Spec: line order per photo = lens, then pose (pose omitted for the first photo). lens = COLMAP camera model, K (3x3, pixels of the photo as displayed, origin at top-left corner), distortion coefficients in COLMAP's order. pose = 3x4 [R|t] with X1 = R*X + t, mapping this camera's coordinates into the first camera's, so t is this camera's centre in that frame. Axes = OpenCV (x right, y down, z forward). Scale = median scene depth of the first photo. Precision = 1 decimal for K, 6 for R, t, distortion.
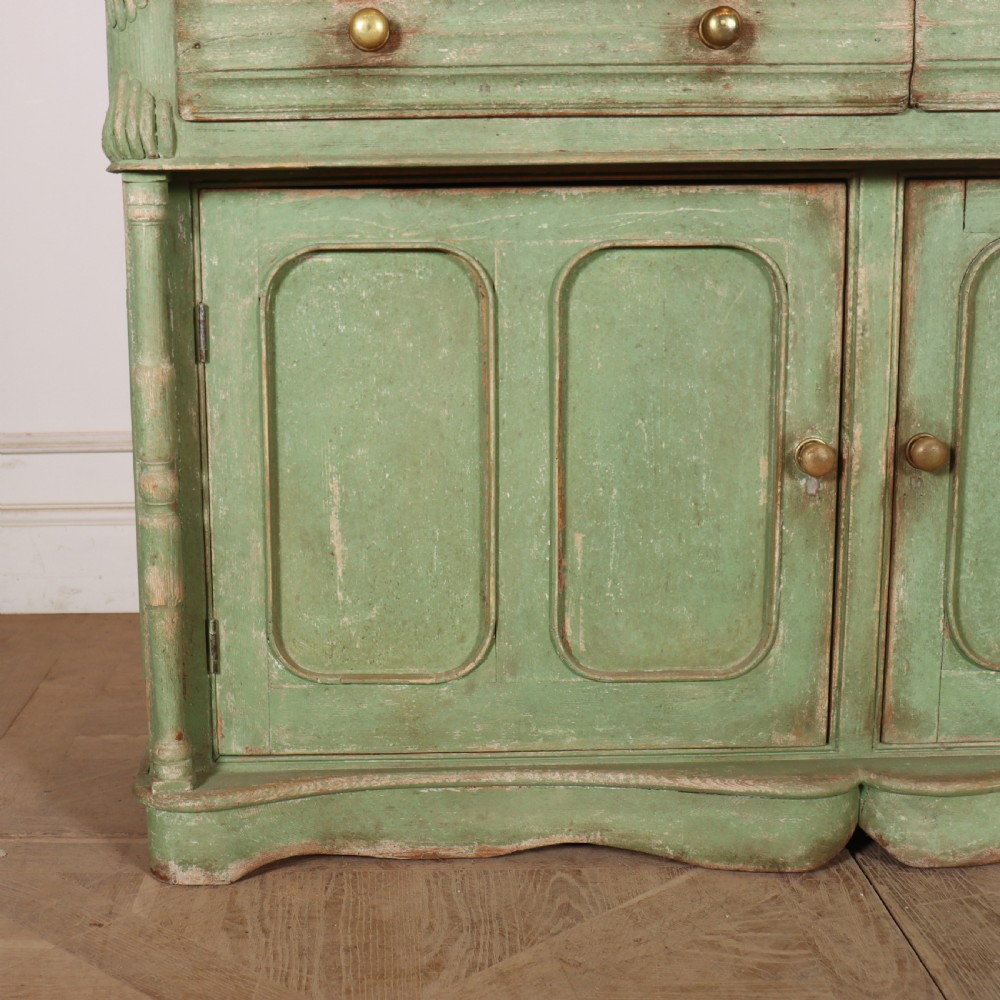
lens RADIAL K [[1680.1, 0, 362.0], [0, 1680.1, 577.8], [0, 0, 1]] dist [-0.144531, 0.177736]
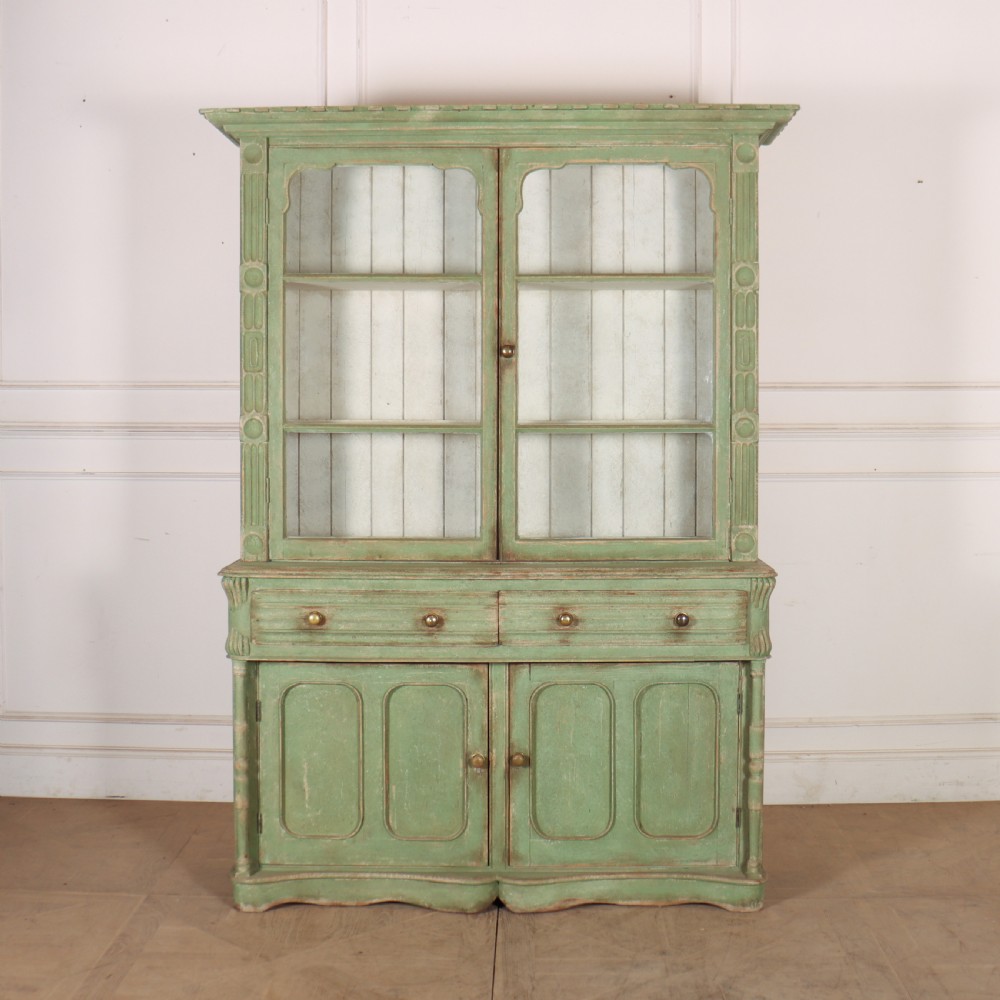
lens RADIAL K [[1567.9, 0, 503.1], [0, 1567.9, 460.1], [0, 0, 1]] dist [-0.183039, 0.177163]
pose [[0.999645, 0.022315, 0.014540, 0.262787], [-0.019389, 0.983990, -0.177168, -0.104790], [-0.018261, 0.176823, 0.984073, -1.620983]]
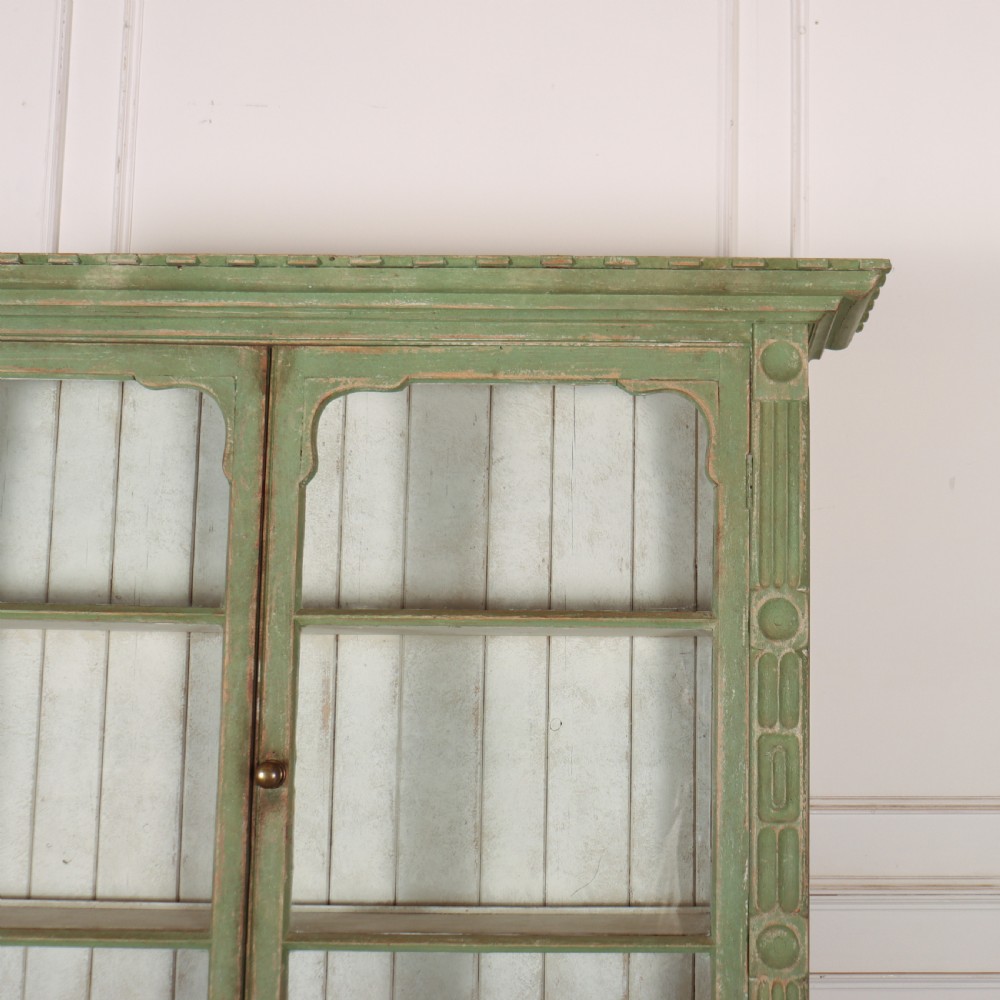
lens RADIAL K [[1882.3, 0, 666.4], [0, 1882.3, 394.5], [0, 0, 1]] dist [-0.103044, 0.237230]
pose [[0.998744, 0.038708, 0.031804, 0.552335], [-0.024553, 0.931569, -0.362736, -0.496487], [-0.043669, 0.361499, 0.931349, -0.575130]]
